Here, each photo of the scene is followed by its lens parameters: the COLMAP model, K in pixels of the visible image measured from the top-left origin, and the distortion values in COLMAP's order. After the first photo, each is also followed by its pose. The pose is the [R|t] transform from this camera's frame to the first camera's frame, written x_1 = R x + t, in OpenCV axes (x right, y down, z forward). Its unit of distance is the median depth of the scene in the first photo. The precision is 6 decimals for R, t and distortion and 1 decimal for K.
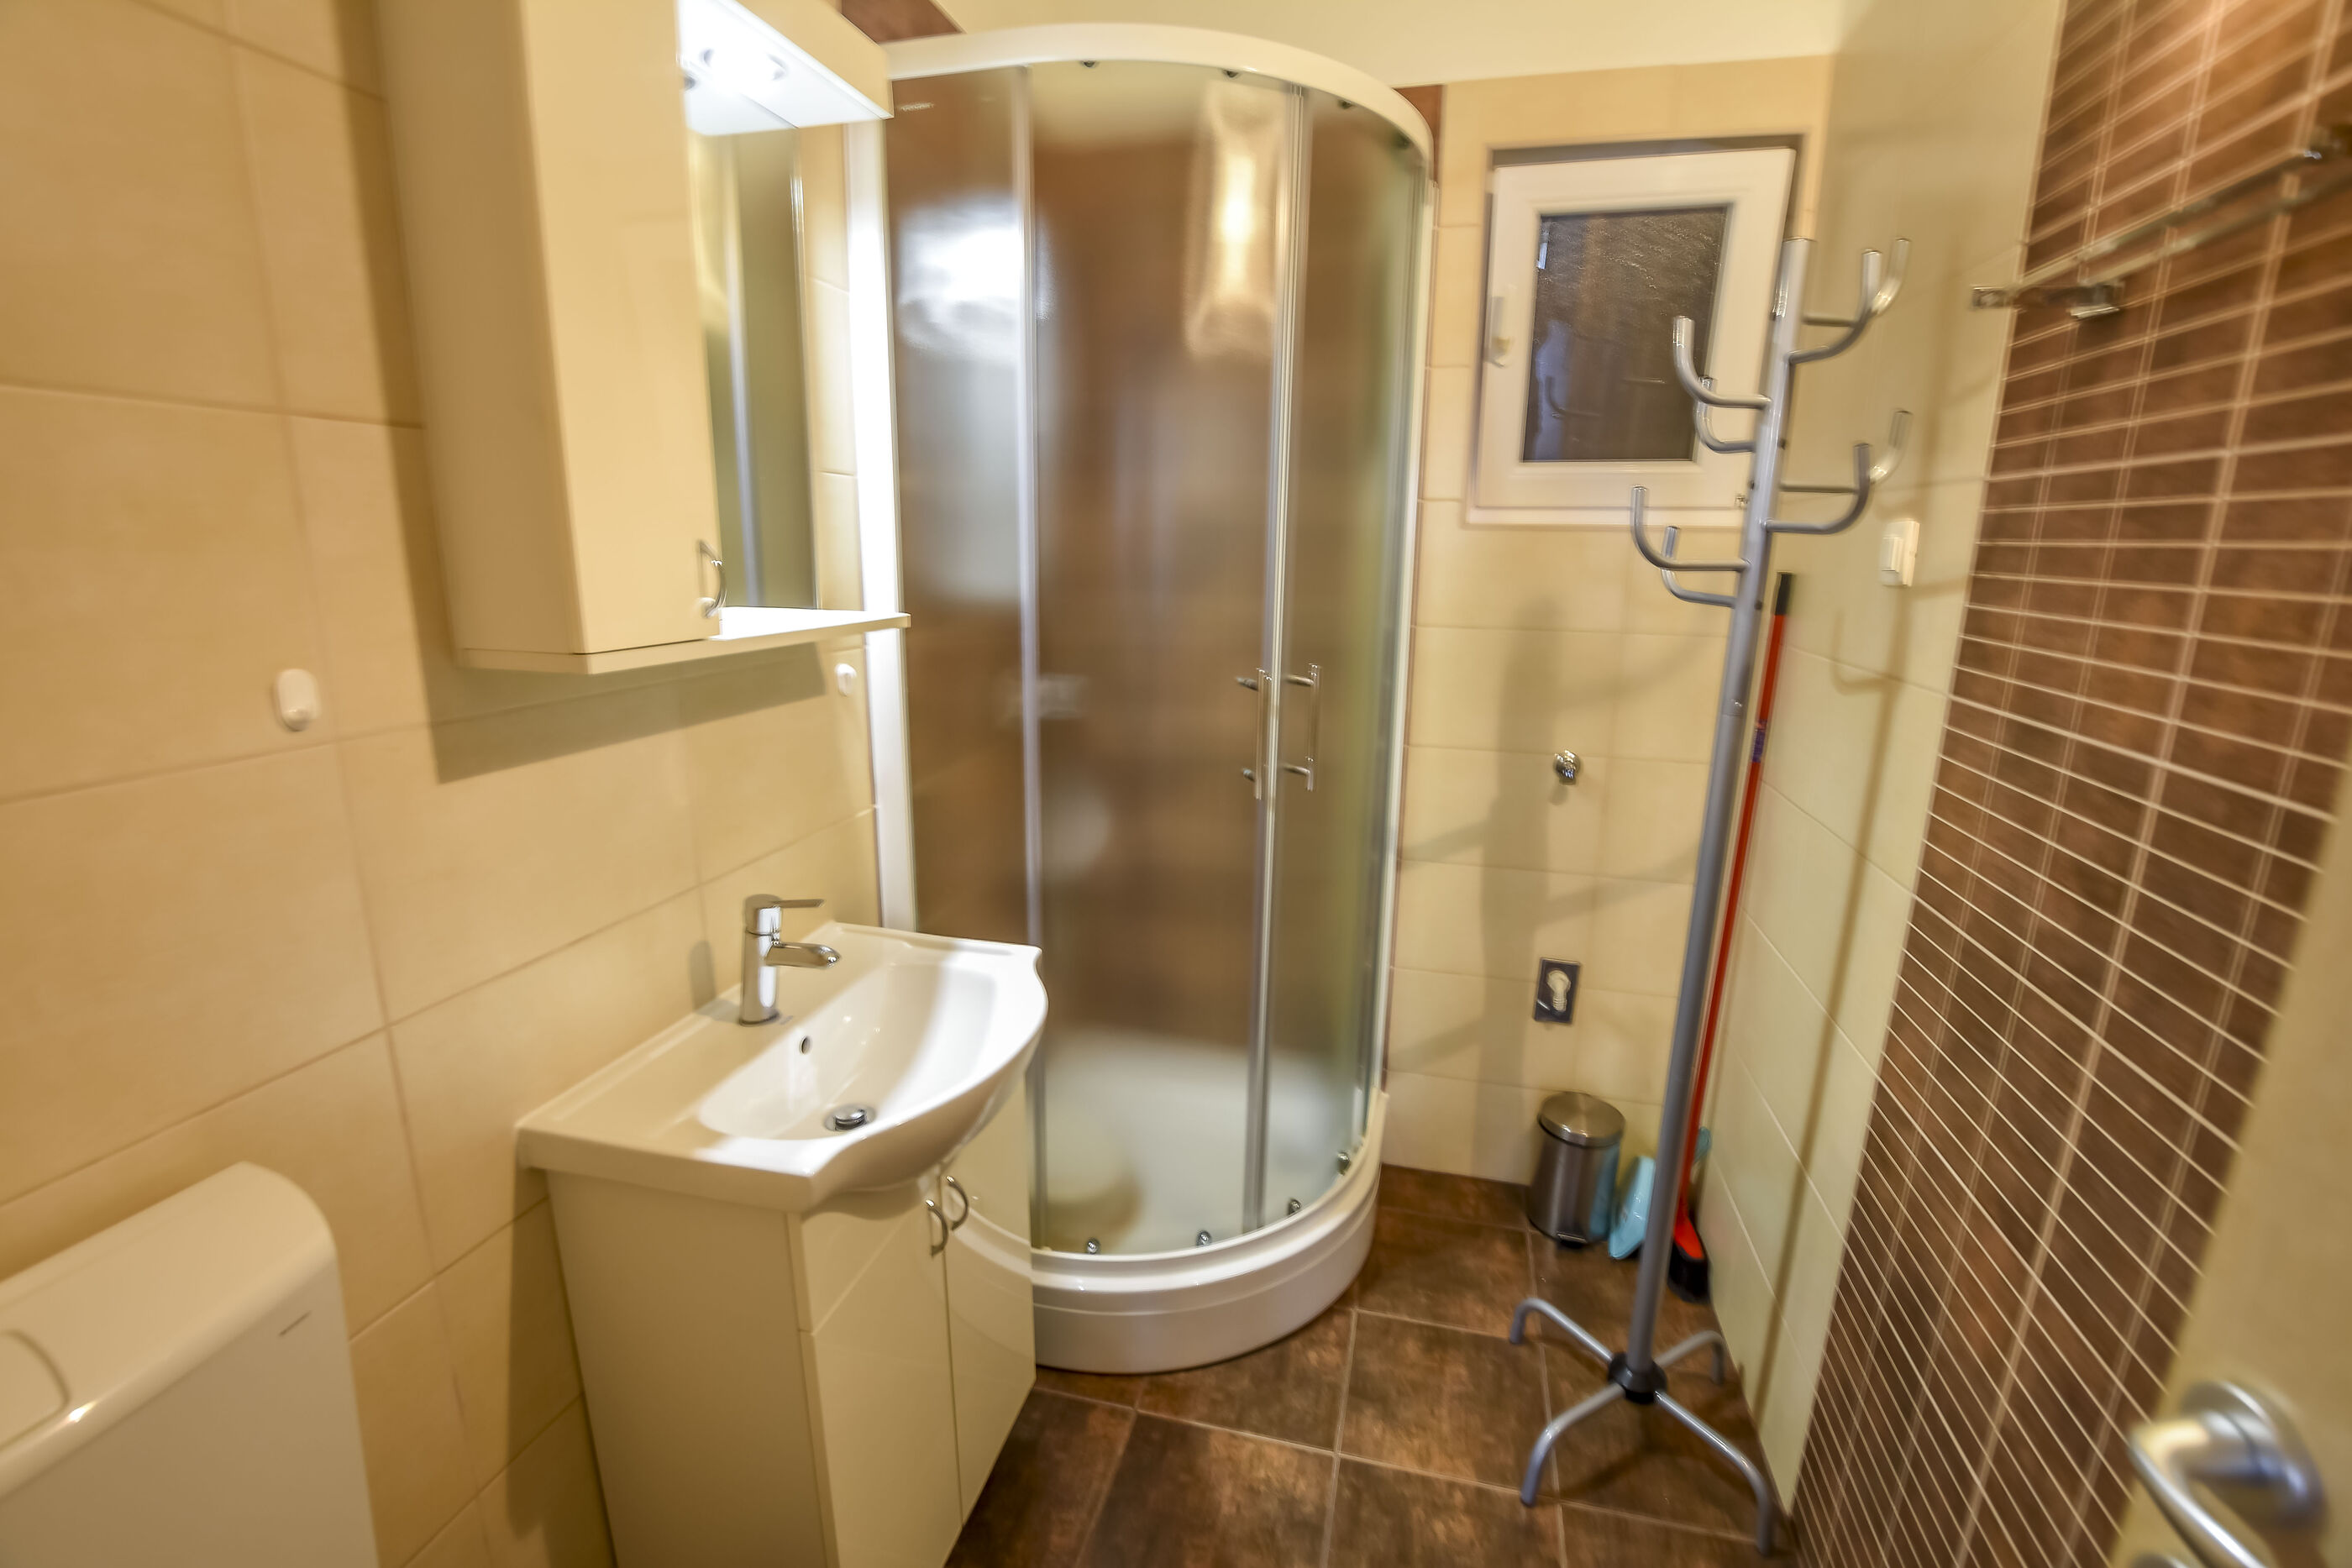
lens RADIAL K [[1035.4, 0, 1178.2], [0, 1035.4, 792.0], [0, 0, 1]] dist [-0.033975, 0.005523]
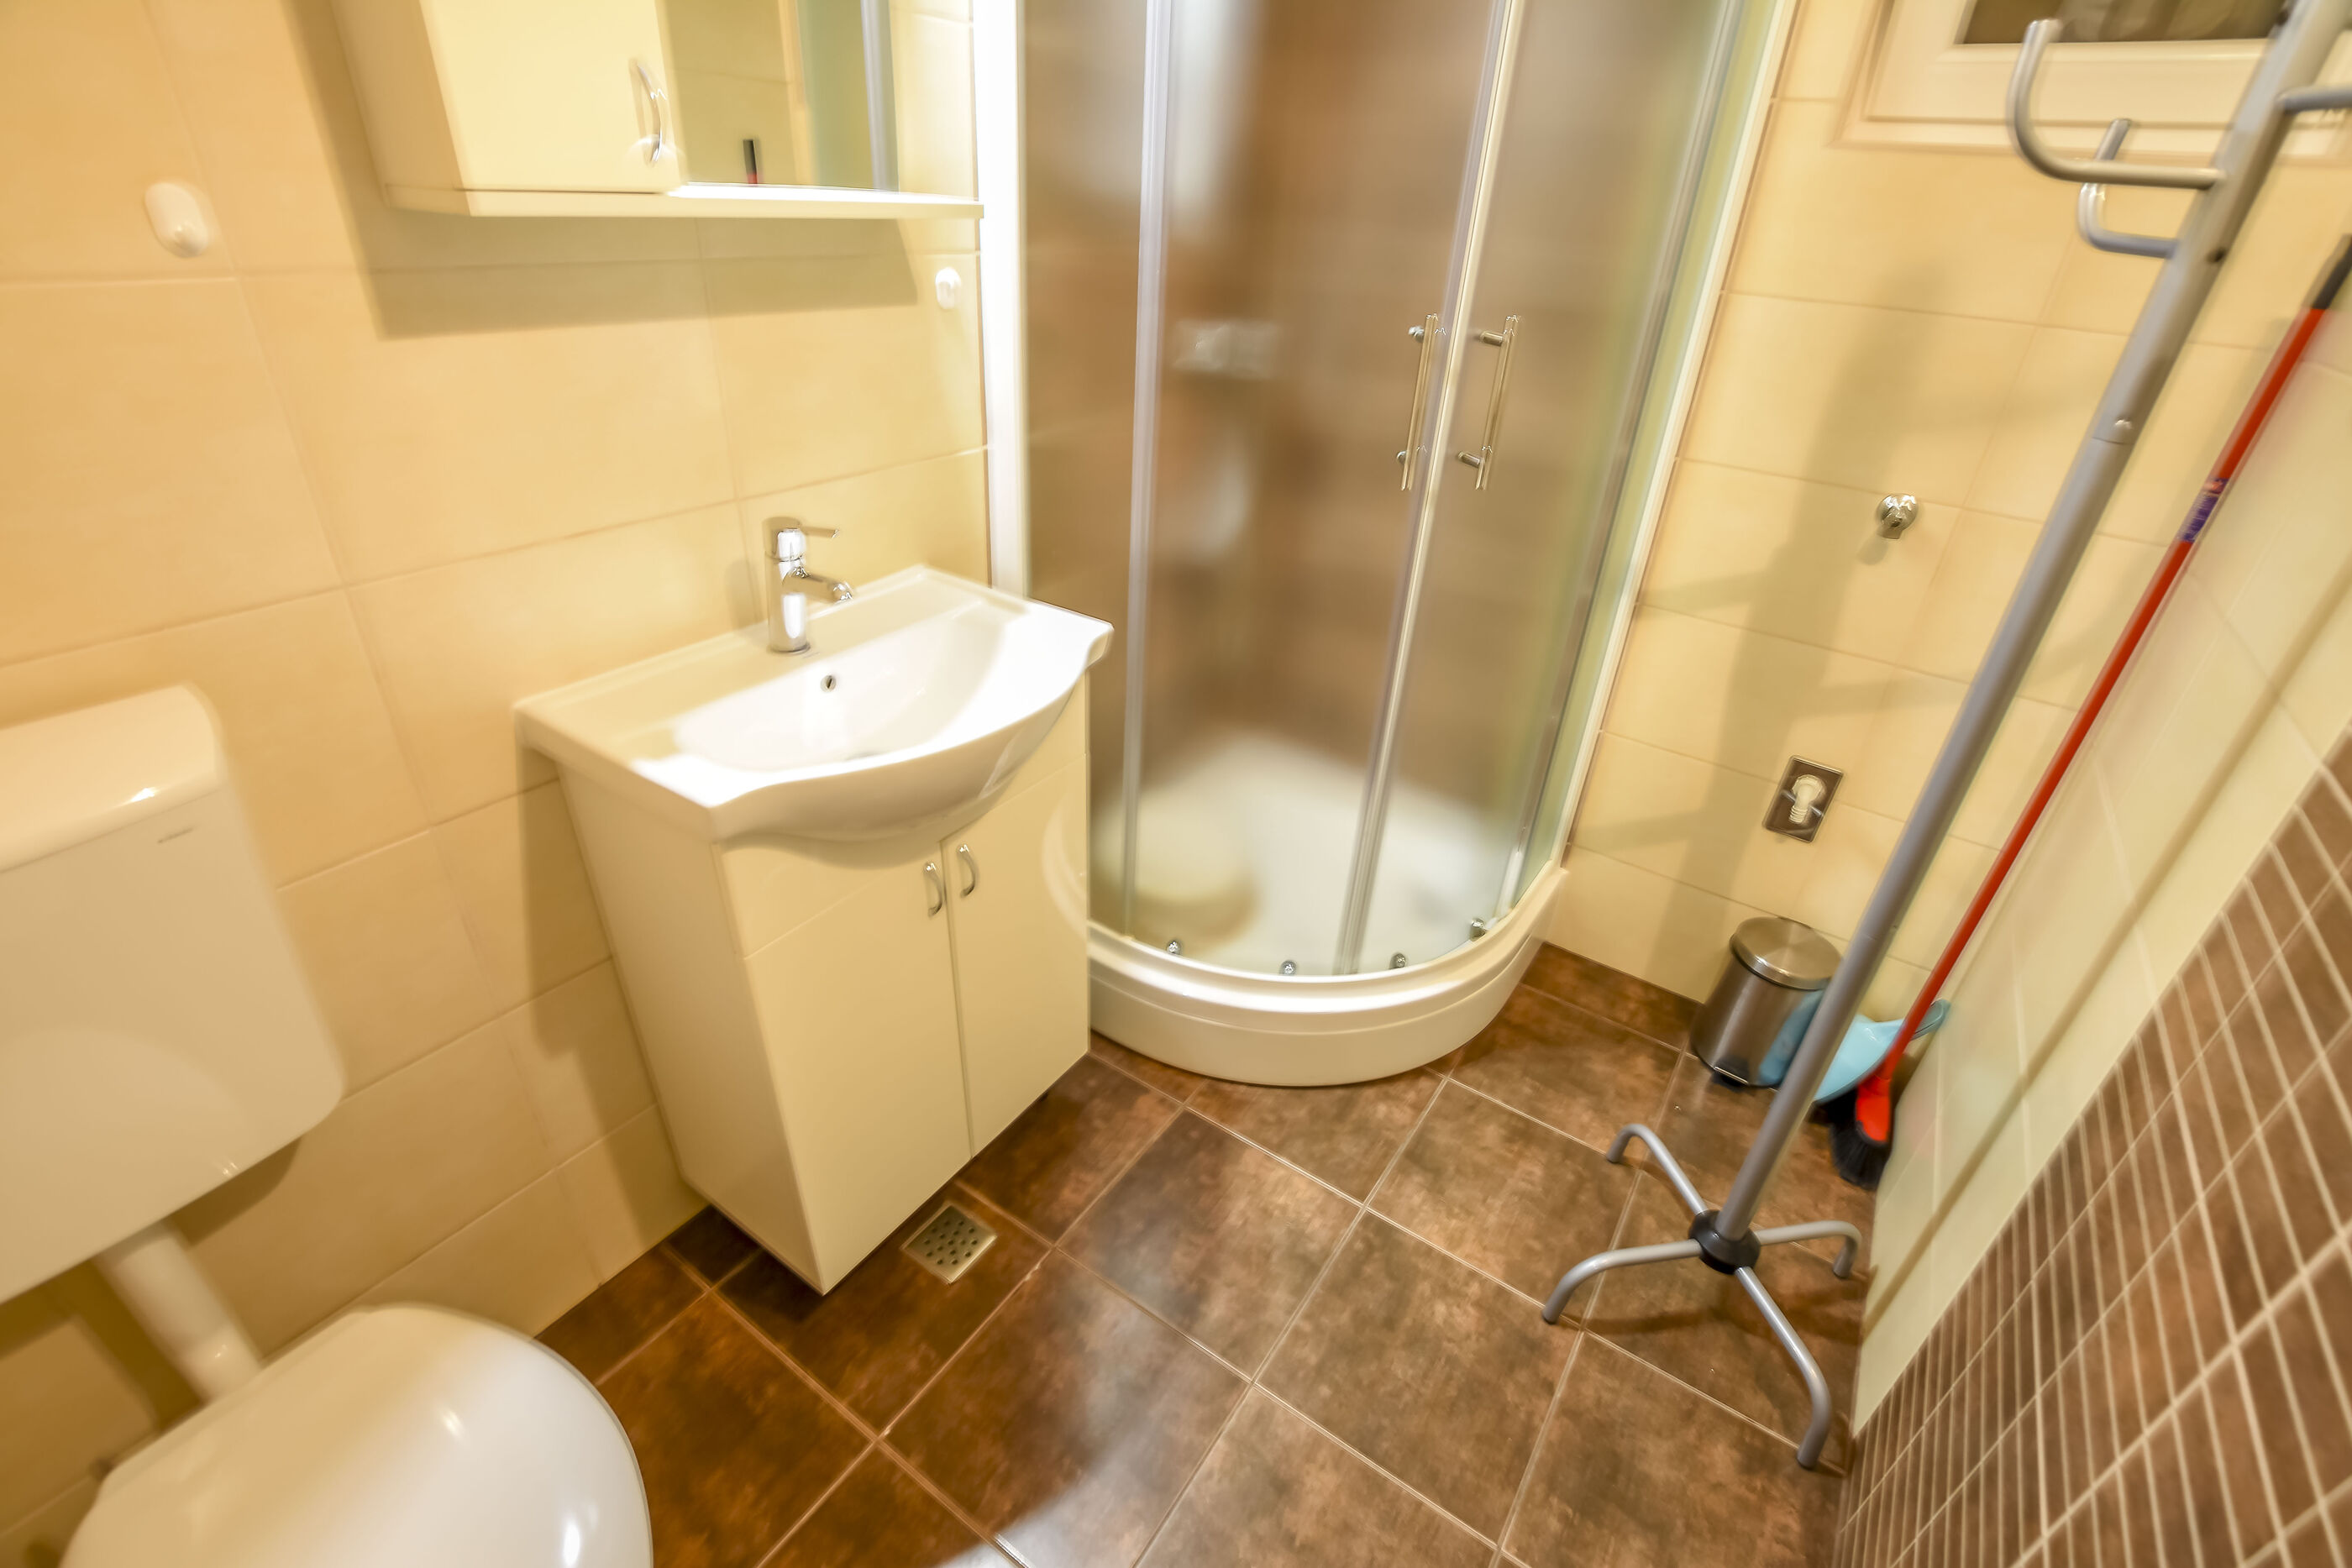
lens RADIAL K [[1035.4, 0, 1178.2], [0, 1035.4, 792.0], [0, 0, 1]] dist [-0.033975, 0.005523]
pose [[0.937284, 0.206382, -0.280900, 0.177884], [-0.120193, 0.947808, 0.295320, 0.013480], [0.327188, -0.243036, 0.913171, 0.150166]]
